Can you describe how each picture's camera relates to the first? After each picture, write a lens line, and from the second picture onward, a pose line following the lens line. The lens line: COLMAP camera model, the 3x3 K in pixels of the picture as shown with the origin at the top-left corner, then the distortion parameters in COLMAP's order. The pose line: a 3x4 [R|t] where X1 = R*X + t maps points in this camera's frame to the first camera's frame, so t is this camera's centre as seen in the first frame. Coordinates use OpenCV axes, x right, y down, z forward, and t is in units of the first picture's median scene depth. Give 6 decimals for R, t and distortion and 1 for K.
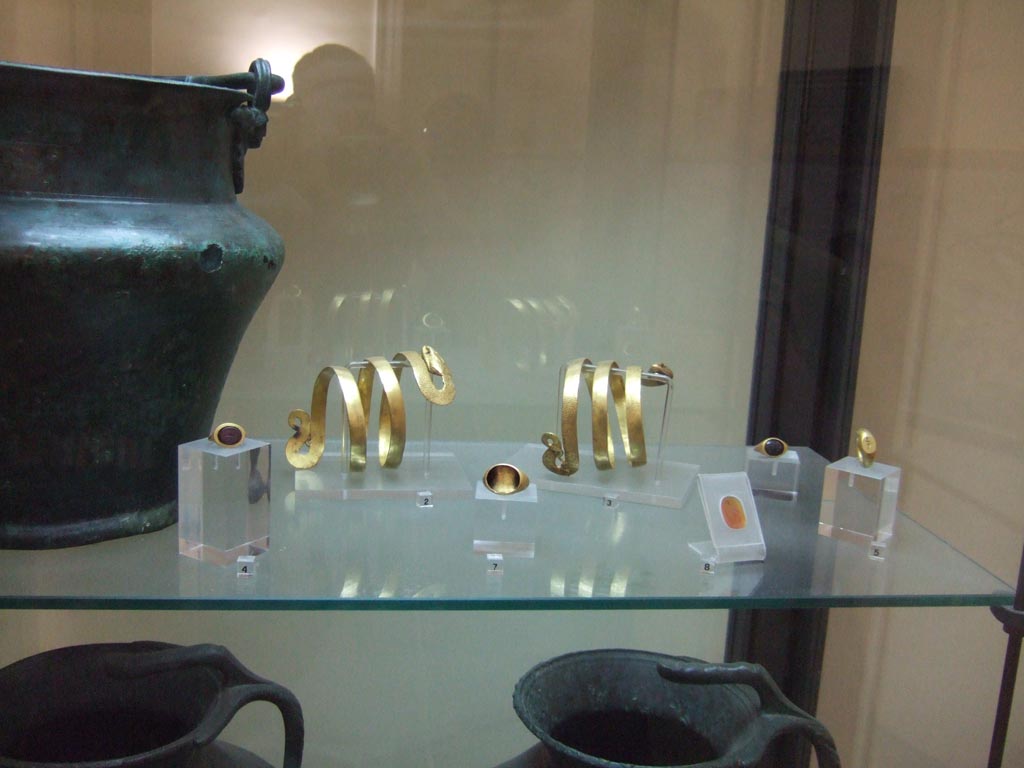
lens RADIAL K [[1130.6, 0, 512.0], [0, 1130.6, 384.0], [0, 0, 1]] dist [-0.037135, 0.037575]
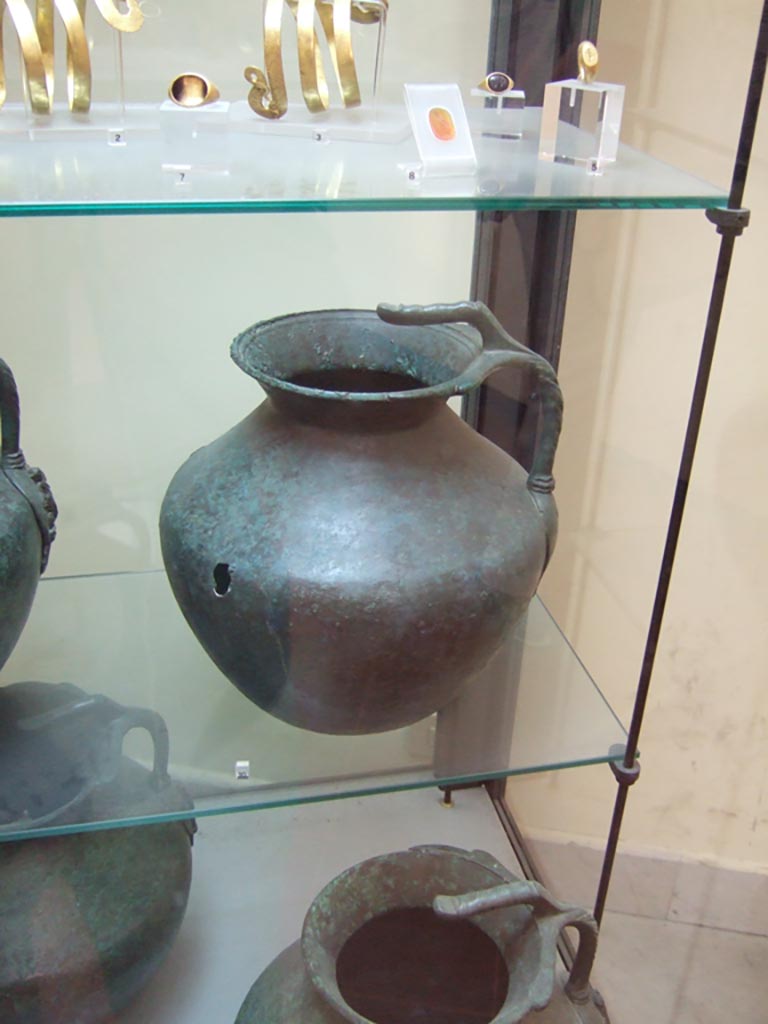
lens RADIAL K [[1130.6, 0, 384.0], [0, 1130.6, 512.0], [0, 0, 1]] dist [-0.037135, 0.037575]
pose [[0.996464, -0.059720, 0.059106, 0.064773], [0.041268, 0.960605, 0.274838, 0.145681], [-0.073191, -0.271427, 0.959672, 0.013086]]
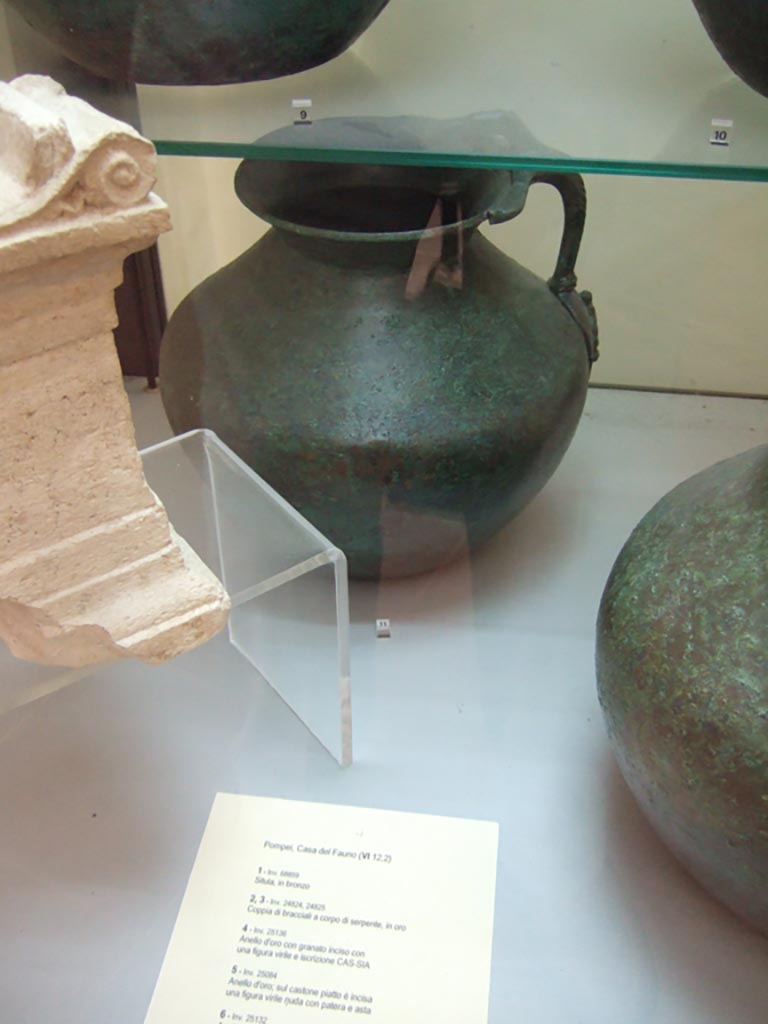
lens RADIAL K [[1077.3, 0, 384.0], [0, 1077.3, 512.0], [0, 0, 1]] dist [-0.051897, 0.019753]
pose [[0.960363, 0.118409, -0.252353, -0.018389], [-0.009652, 0.918878, 0.394423, 0.582486], [0.278585, -0.376354, 0.883600, 0.225547]]
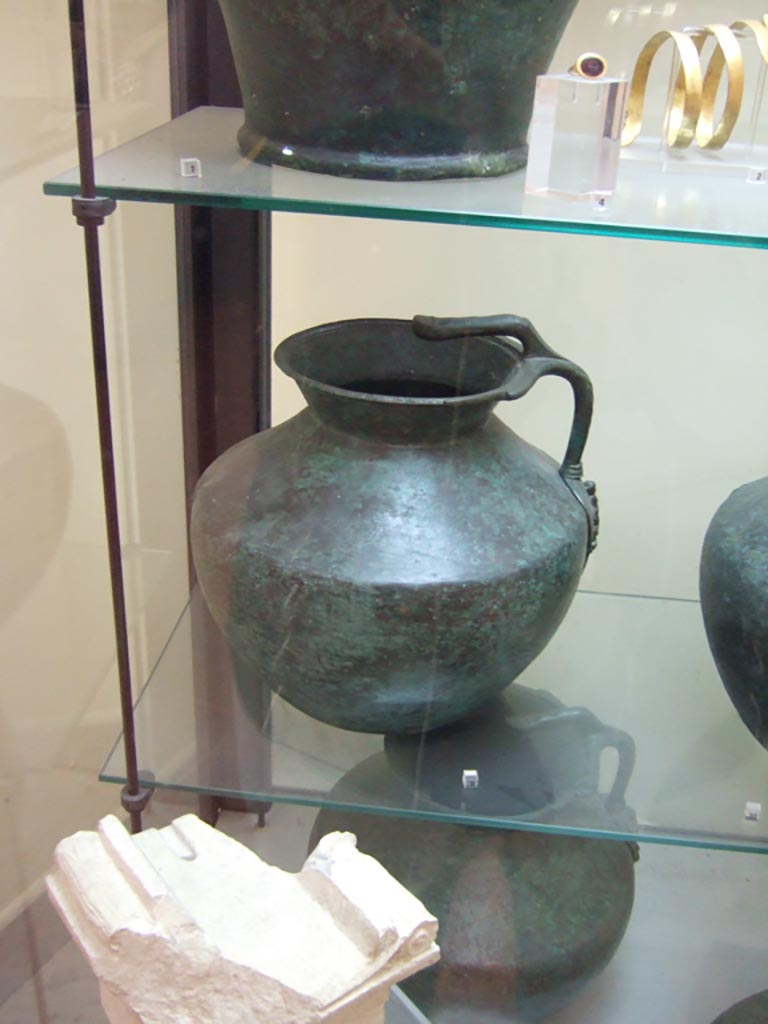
lens RADIAL K [[1130.6, 0, 384.0], [0, 1130.6, 512.0], [0, 0, 1]] dist [-0.037135, 0.037575]
pose [[0.973657, 0.099925, -0.204955, -0.147959], [-0.048777, 0.969330, 0.240874, 0.154903], [0.222738, -0.224532, 0.948669, -0.034692]]
